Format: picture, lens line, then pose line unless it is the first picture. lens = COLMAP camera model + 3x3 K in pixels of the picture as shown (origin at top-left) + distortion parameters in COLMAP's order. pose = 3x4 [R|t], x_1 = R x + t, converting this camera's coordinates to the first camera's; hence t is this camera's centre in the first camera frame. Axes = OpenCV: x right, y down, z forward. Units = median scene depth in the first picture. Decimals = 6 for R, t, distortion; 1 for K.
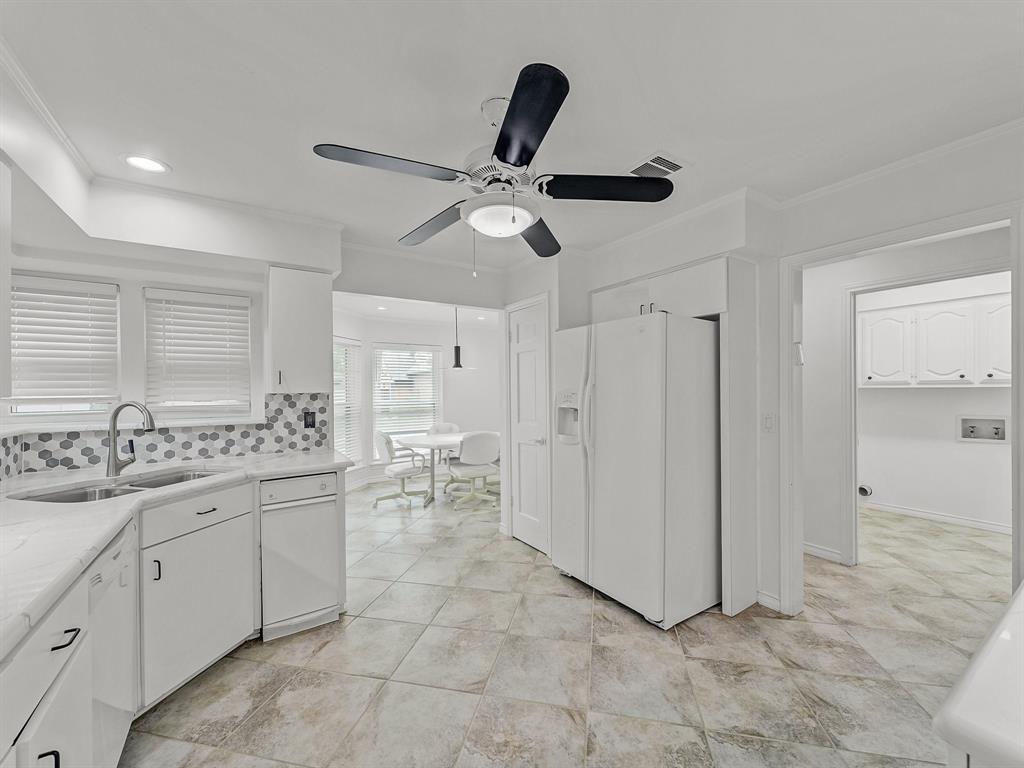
lens RADIAL K [[419.2, 0, 495.8], [0, 419.2, 388.2], [0, 0, 1]] dist [0.000191, -0.001179]
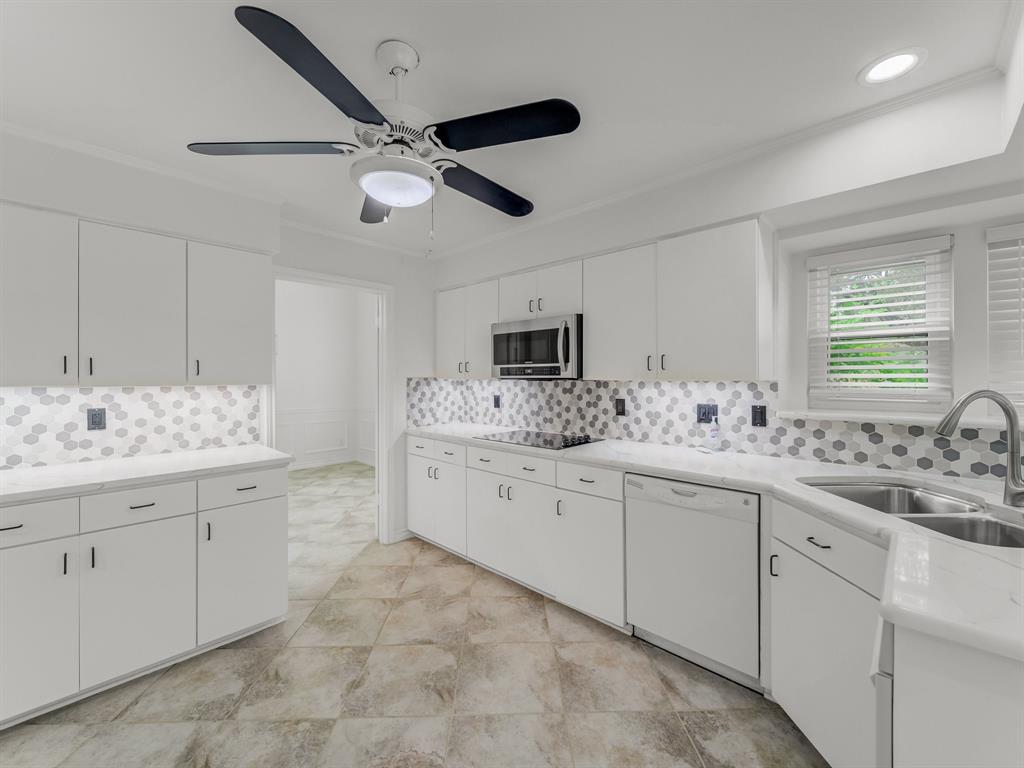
lens RADIAL K [[419.2, 0, 498.7], [0, 419.2, 375.3], [0, 0, 1]] dist [0.000191, -0.001179]
pose [[-0.968314, 0.013360, -0.249379, 0.016473], [0.015013, 0.999876, -0.004728, -0.000797], [0.249285, -0.008322, -0.968394, 1.140090]]
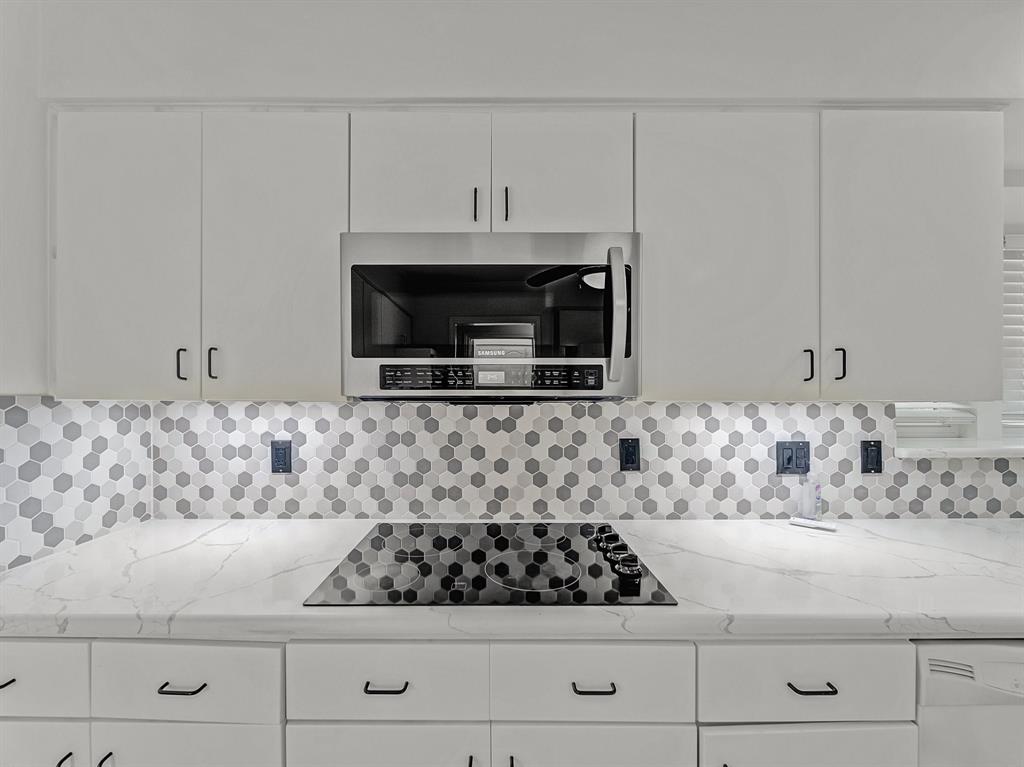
lens RADIAL K [[419.2, 0, 511.1], [0, 419.2, 398.2], [0, 0, 1]] dist [0.000191, -0.001179]
pose [[-0.512758, 0.010881, -0.858464, -0.006946], [0.010083, 0.999927, 0.006652, 0.001785], [0.858474, -0.005245, -0.512830, 0.321323]]
